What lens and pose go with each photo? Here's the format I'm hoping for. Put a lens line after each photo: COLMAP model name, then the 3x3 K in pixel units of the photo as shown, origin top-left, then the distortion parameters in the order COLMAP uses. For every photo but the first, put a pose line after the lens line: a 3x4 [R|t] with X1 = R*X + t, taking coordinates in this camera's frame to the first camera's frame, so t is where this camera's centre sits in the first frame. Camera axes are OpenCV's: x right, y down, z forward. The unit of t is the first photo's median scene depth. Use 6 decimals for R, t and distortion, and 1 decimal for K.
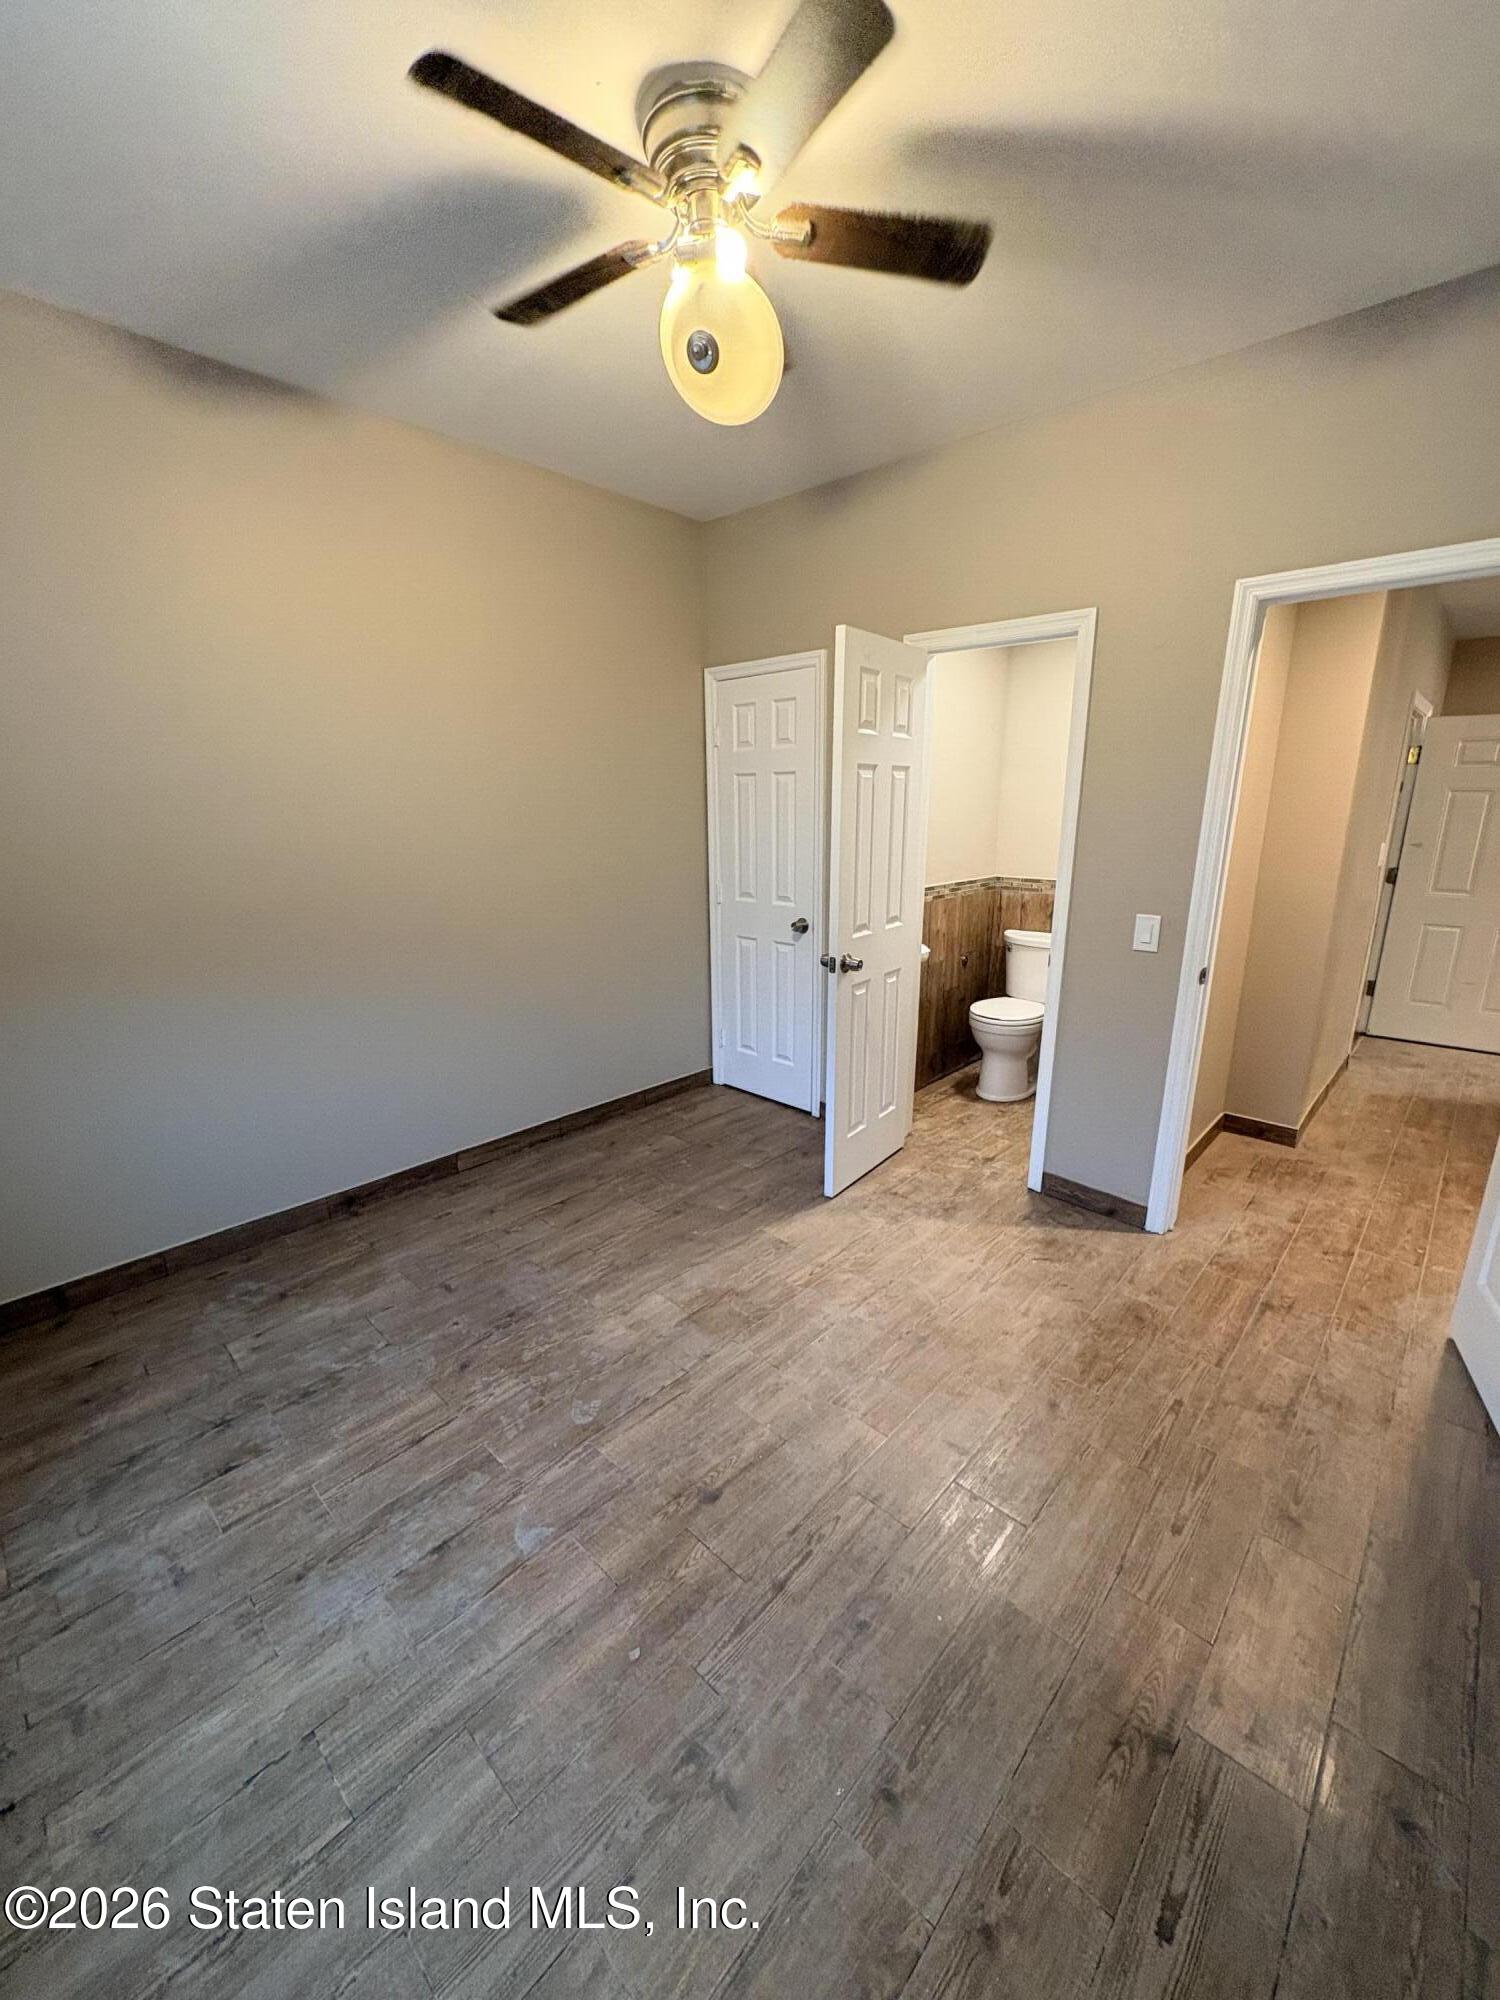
lens RADIAL K [[797.1, 0, 756.6], [0, 797.1, 1008.0], [0, 0, 1]] dist [-0.000447, -0.000385]
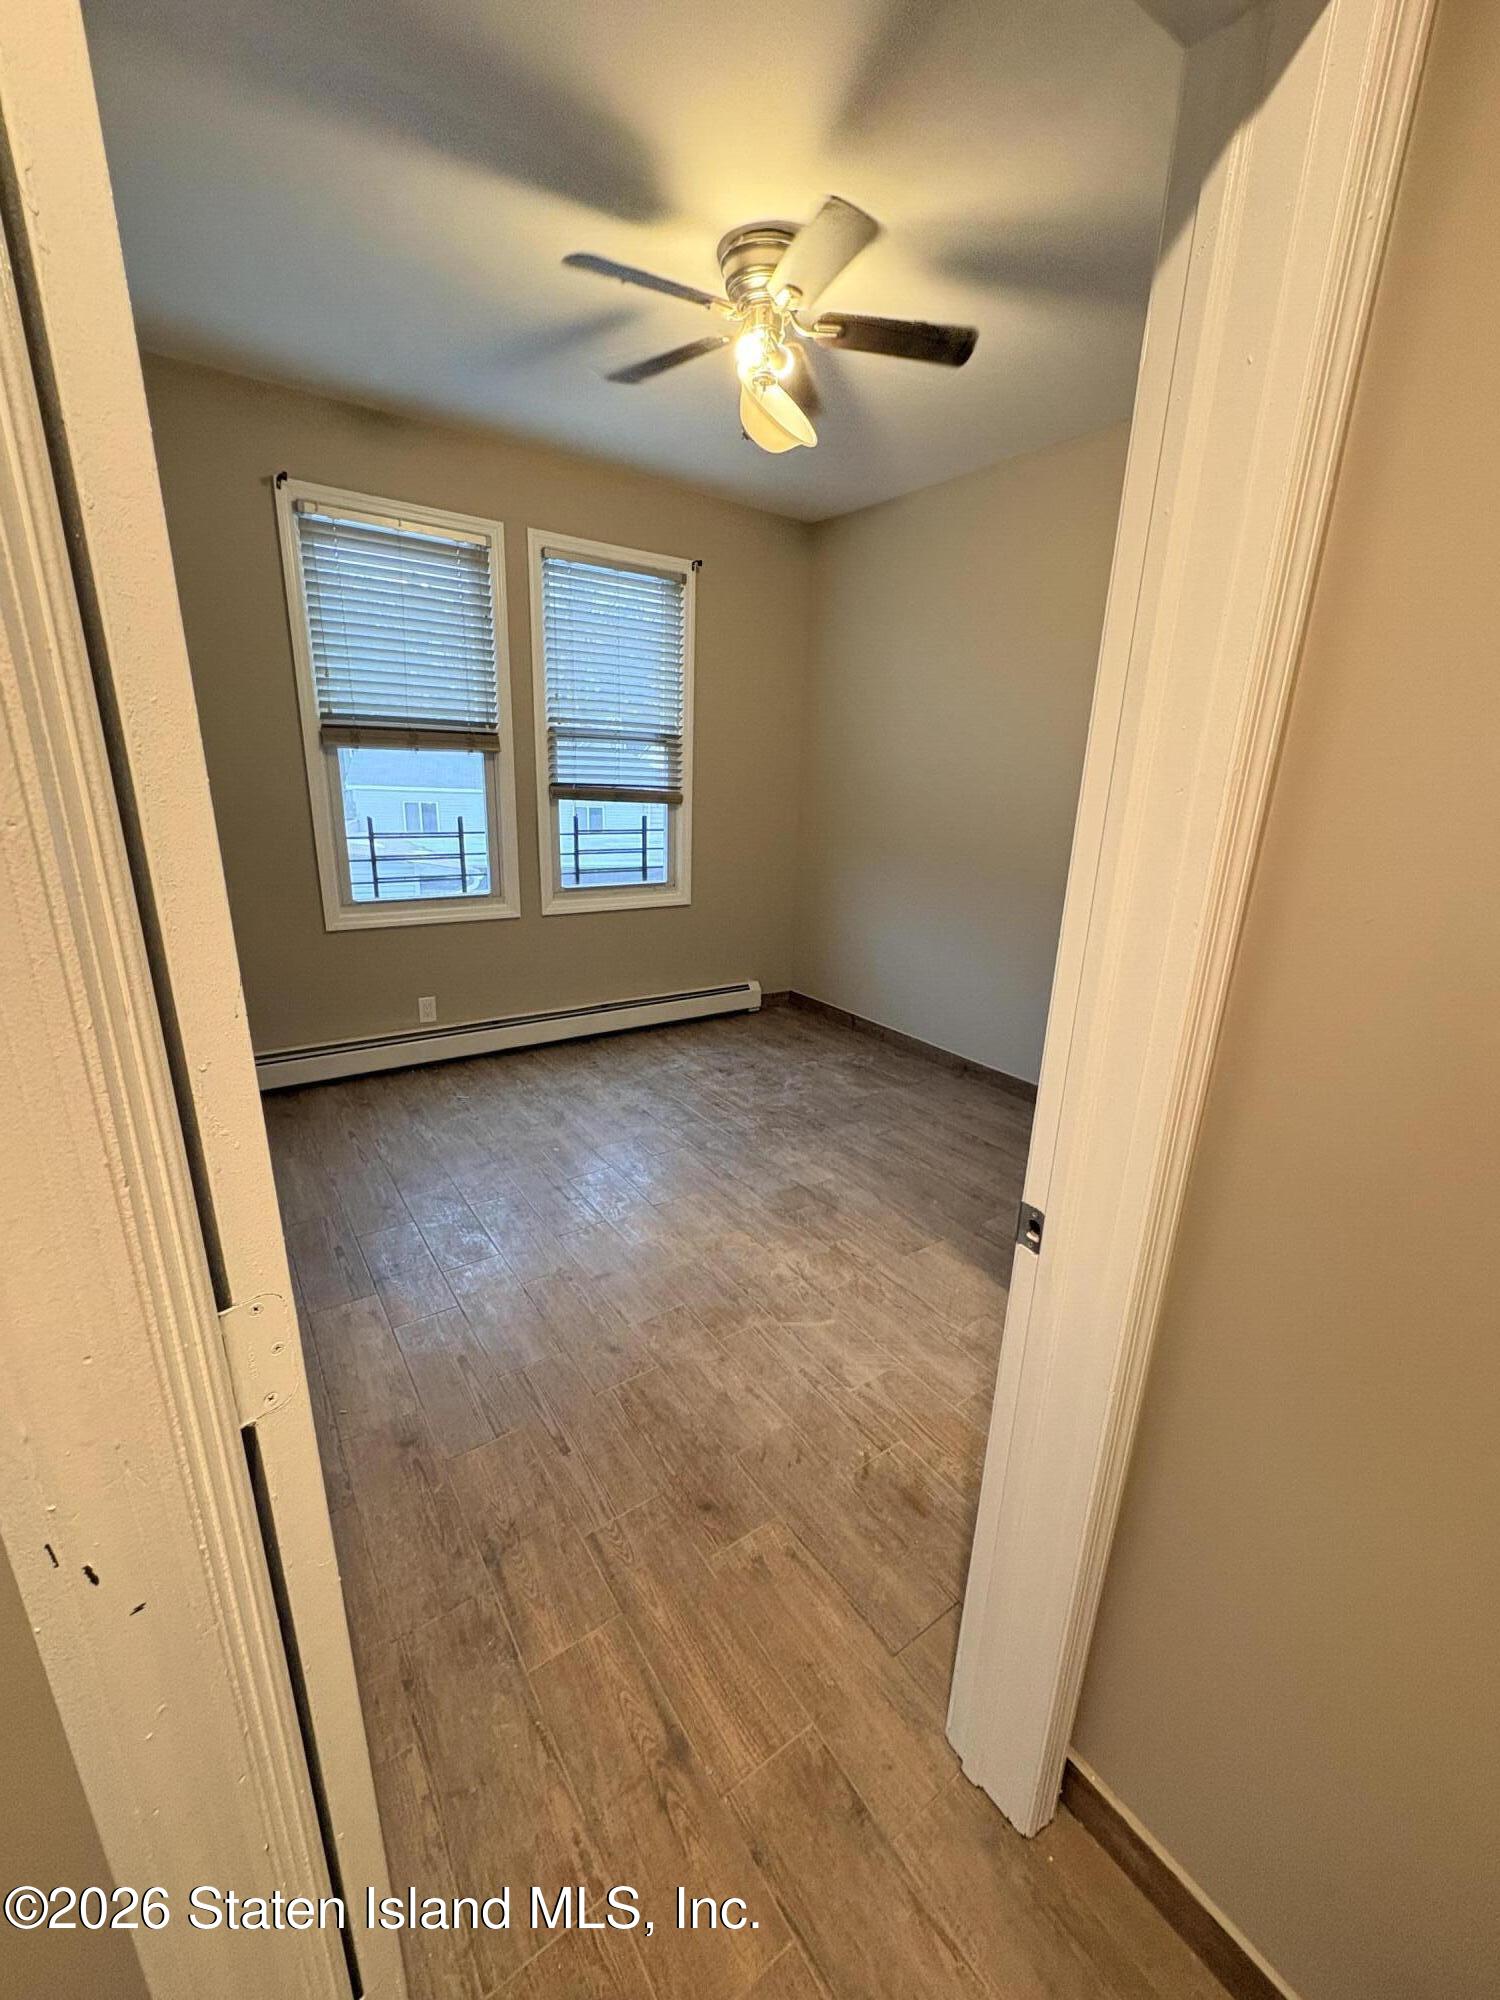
lens RADIAL K [[797.1, 0, 752.3], [0, 797.1, 1003.2], [0, 0, 1]] dist [-0.000447, -0.000385]
pose [[-0.205505, 0.277588, -0.938463, 1.086112], [-0.278006, 0.902868, 0.327937, -0.270001], [0.938339, 0.328291, -0.108373, 1.044502]]
